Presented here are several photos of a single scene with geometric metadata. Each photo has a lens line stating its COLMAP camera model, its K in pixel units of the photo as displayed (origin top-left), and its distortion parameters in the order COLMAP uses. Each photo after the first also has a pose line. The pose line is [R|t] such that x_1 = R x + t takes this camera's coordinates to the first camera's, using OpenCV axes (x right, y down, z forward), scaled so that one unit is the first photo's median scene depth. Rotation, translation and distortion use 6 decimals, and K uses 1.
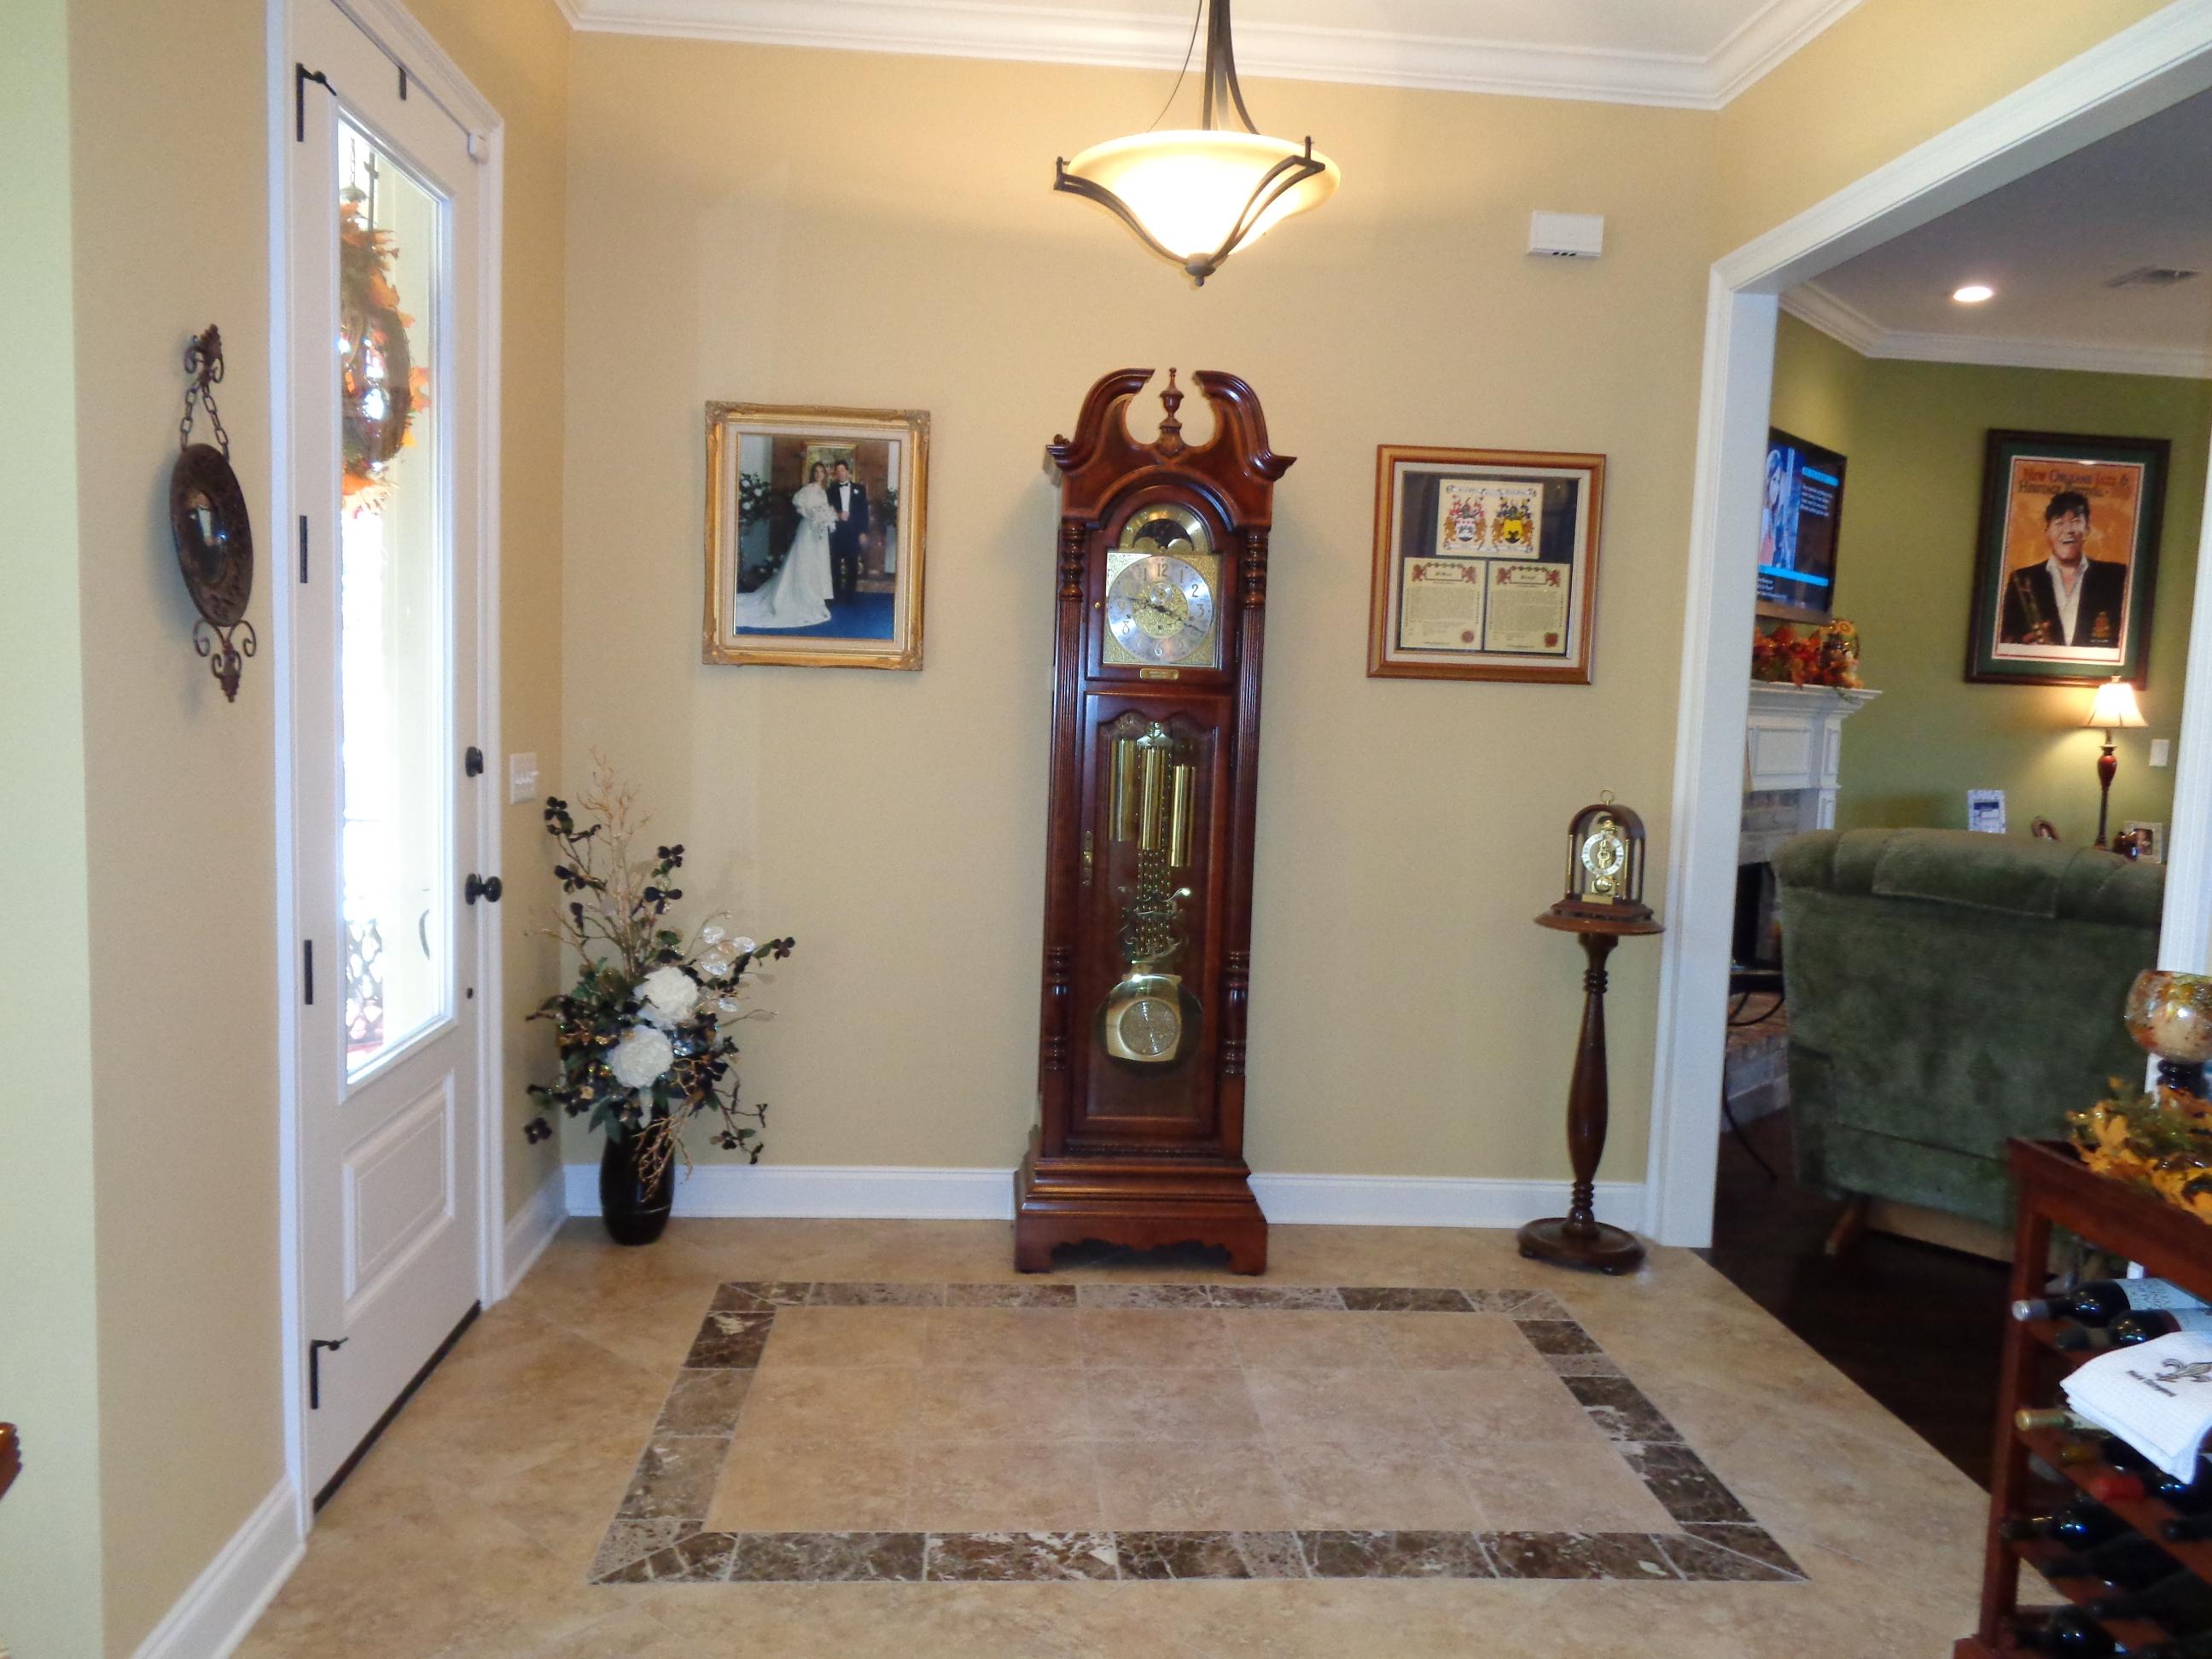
lens RADIAL K [[1676.4, 0, 1111.5], [0, 1676.4, 831.7], [0, 0, 1]] dist [0.008040, 0.003504]
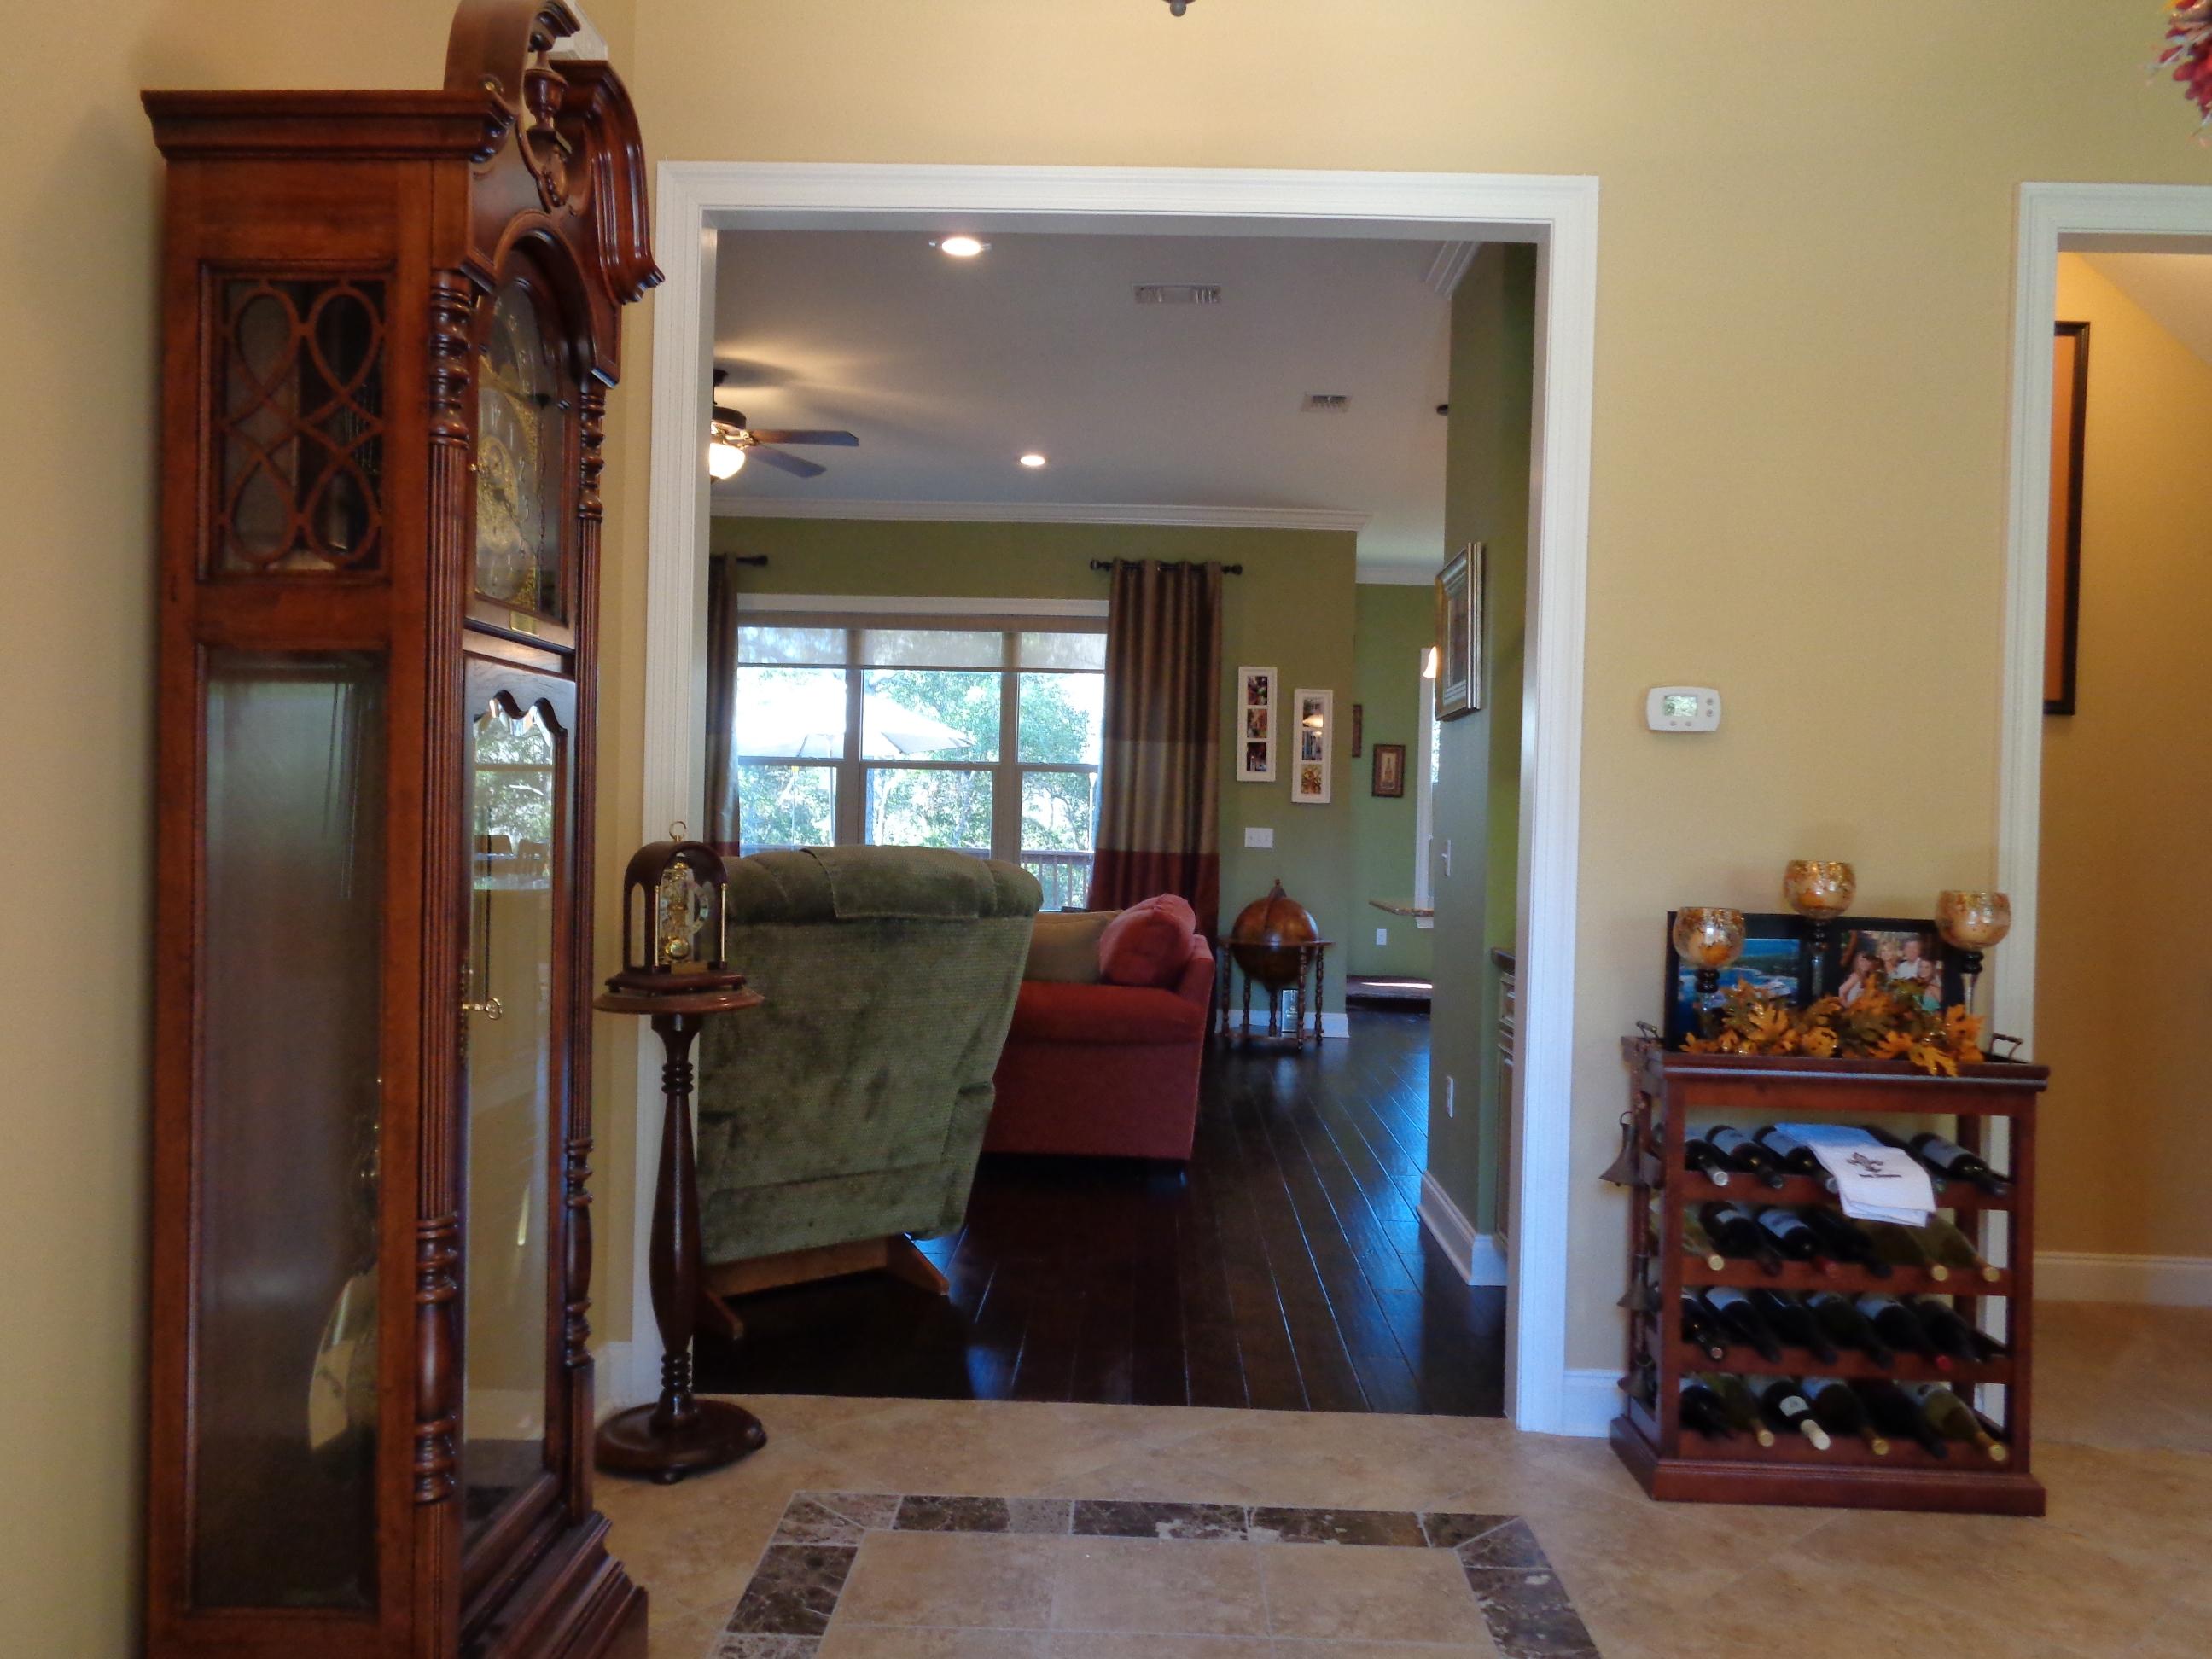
lens RADIAL K [[1676.4, 0, 1107.5], [0, 1676.4, 836.0], [0, 0, 1]] dist [0.008040, 0.003504]
pose [[0.097286, -0.051596, 0.993918, -0.532203], [0.073206, 0.996321, 0.044555, -0.045075], [-0.992561, 0.068426, 0.100705, 0.914013]]
